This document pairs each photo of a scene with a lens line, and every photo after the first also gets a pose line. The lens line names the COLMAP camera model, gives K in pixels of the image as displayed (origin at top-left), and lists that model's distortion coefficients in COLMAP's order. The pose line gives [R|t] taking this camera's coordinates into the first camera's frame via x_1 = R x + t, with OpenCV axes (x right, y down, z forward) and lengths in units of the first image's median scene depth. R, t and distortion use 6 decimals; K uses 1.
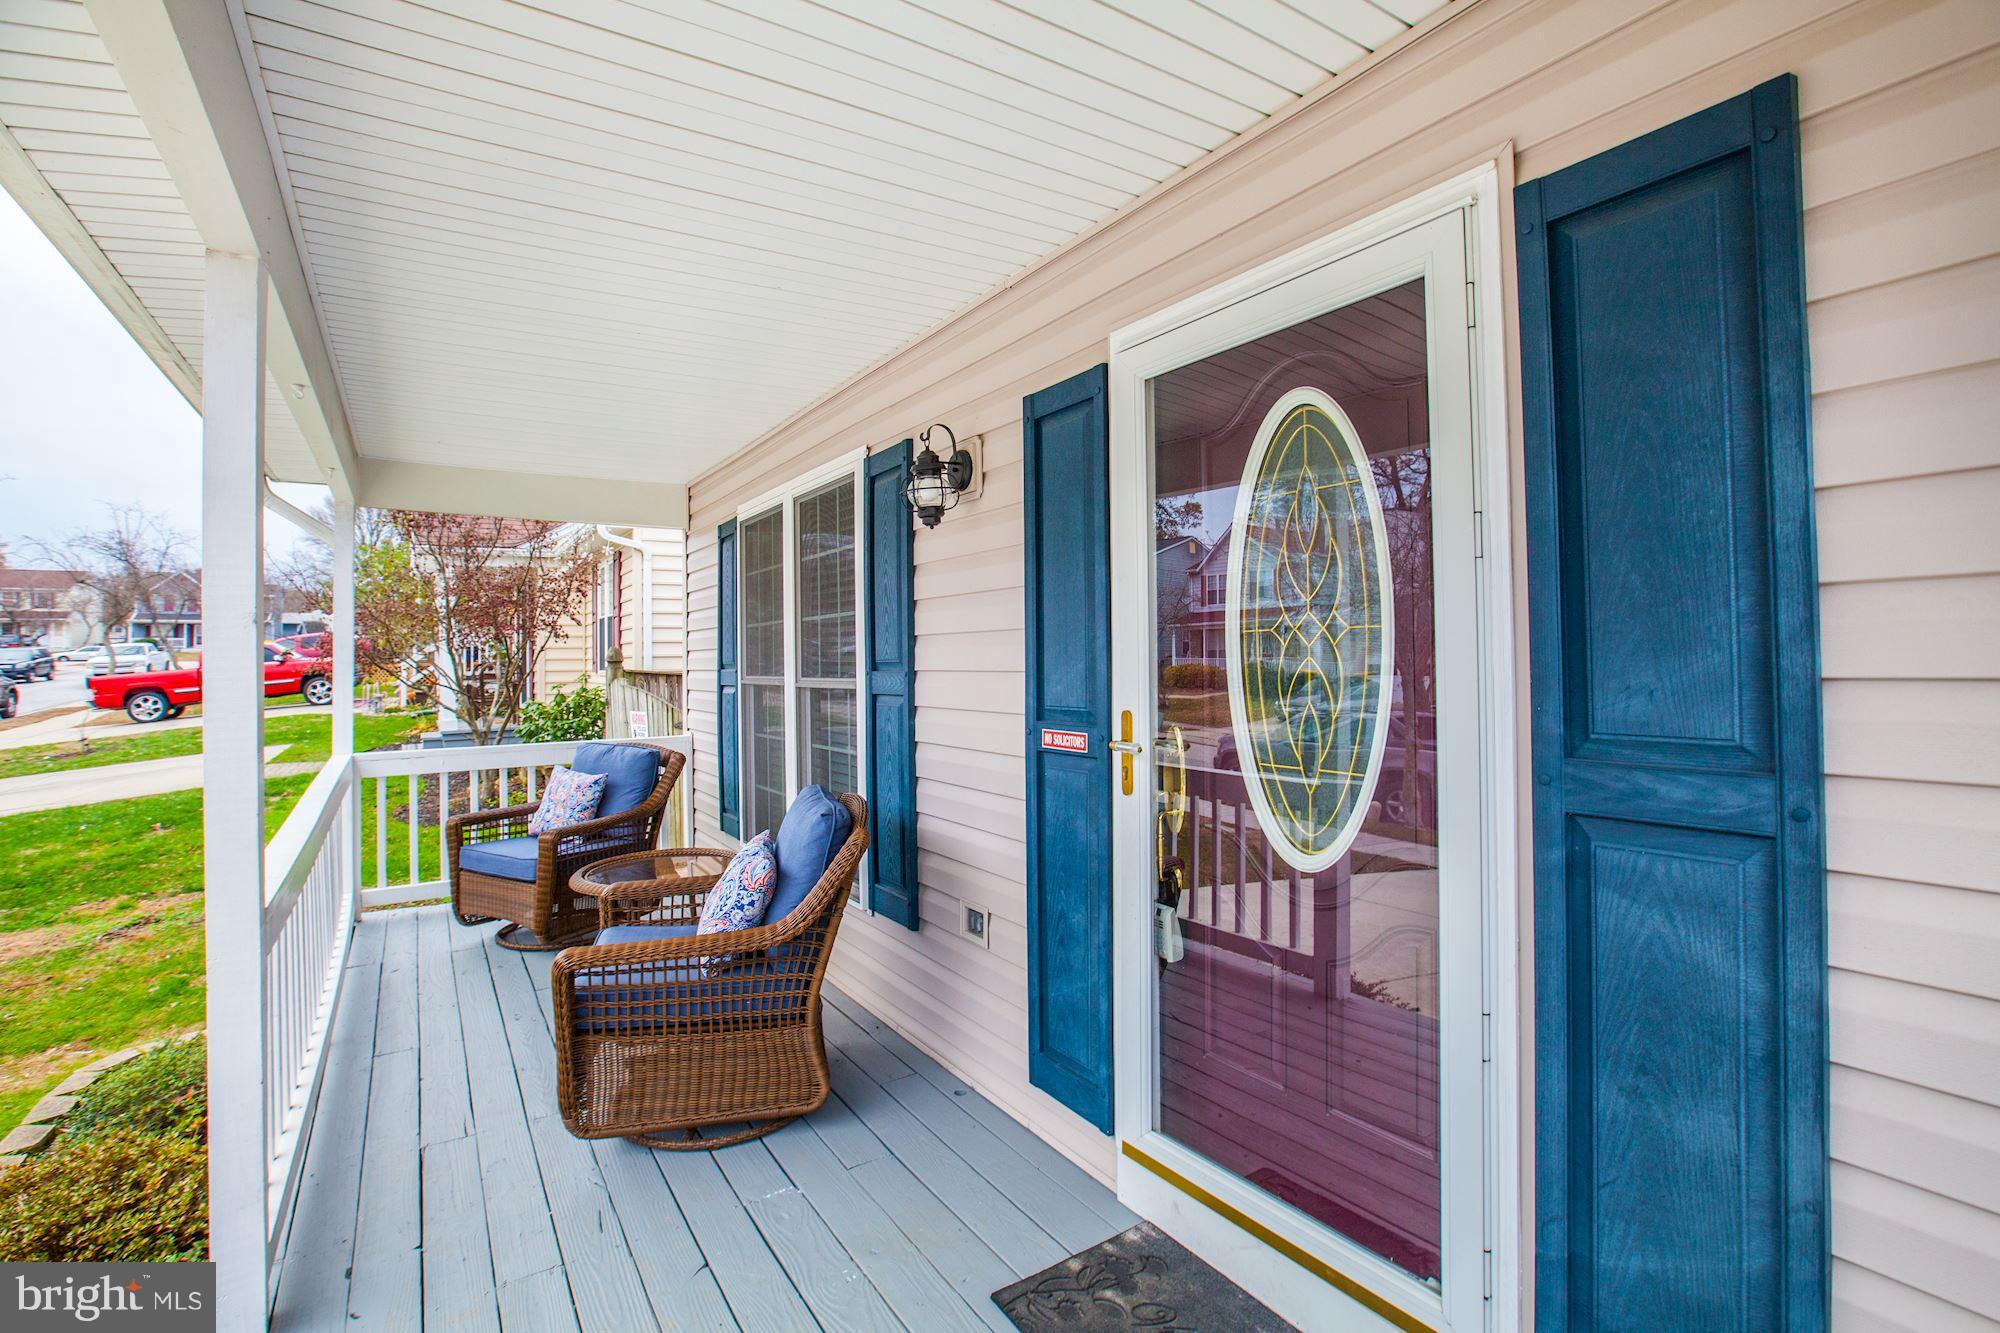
lens RADIAL K [[946.0, 0, 1006.5], [0, 946.0, 647.2], [0, 0, 1]] dist [-0.004214, 0.008302]
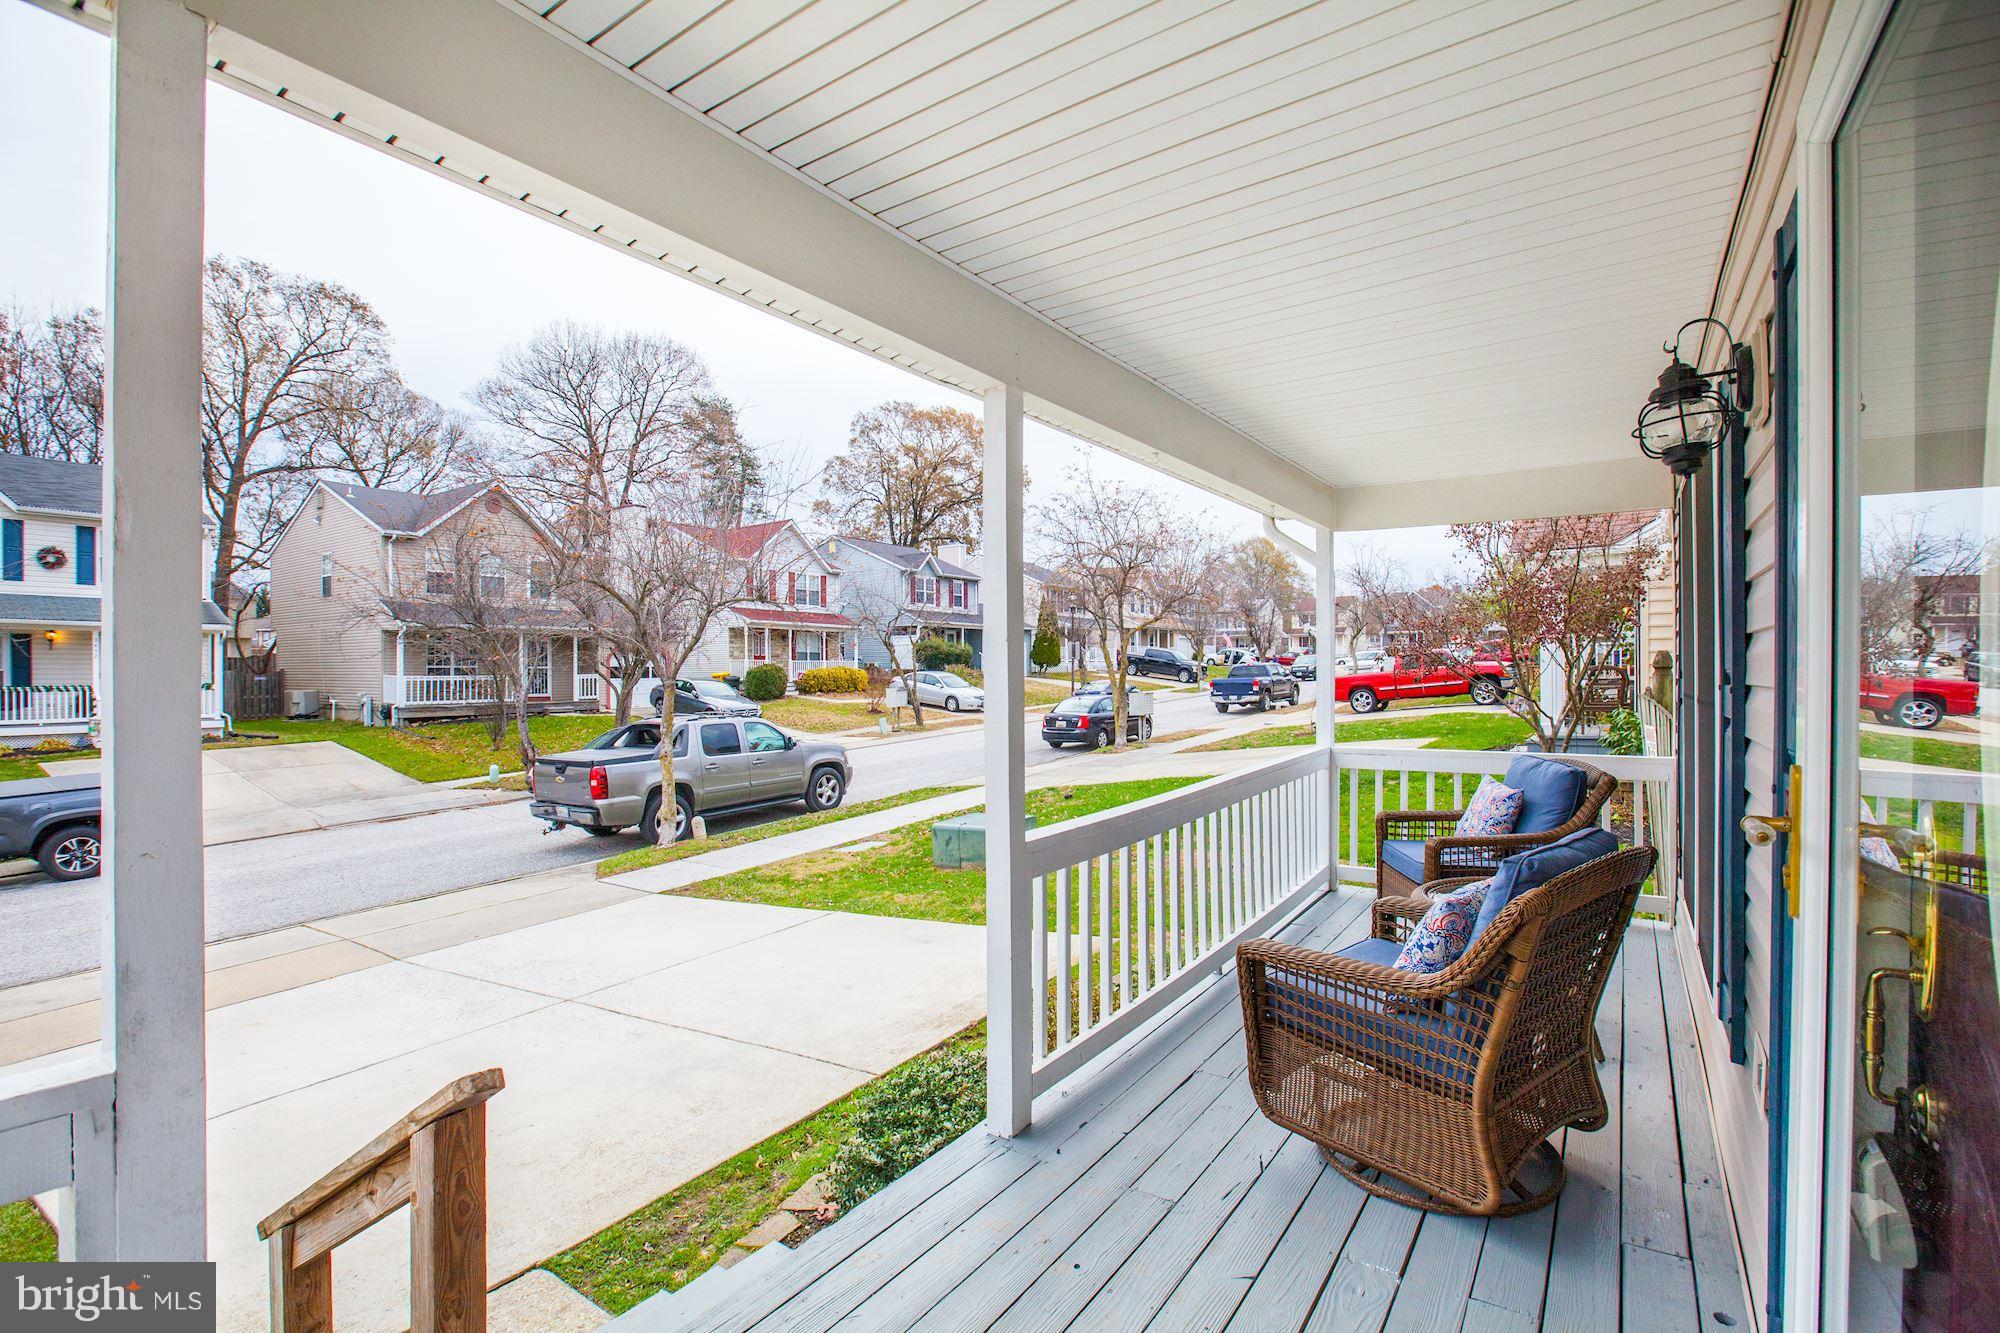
lens RADIAL K [[945.1, 0, 988.3], [0, 945.1, 663.4], [0, 0, 1]] dist [-0.033441, -0.000087]
pose [[0.396478, 0.001332, -0.918043, 0.208936], [0.010204, 0.999931, 0.005857, 0.000866], [0.917988, -0.011690, 0.396437, 0.167068]]
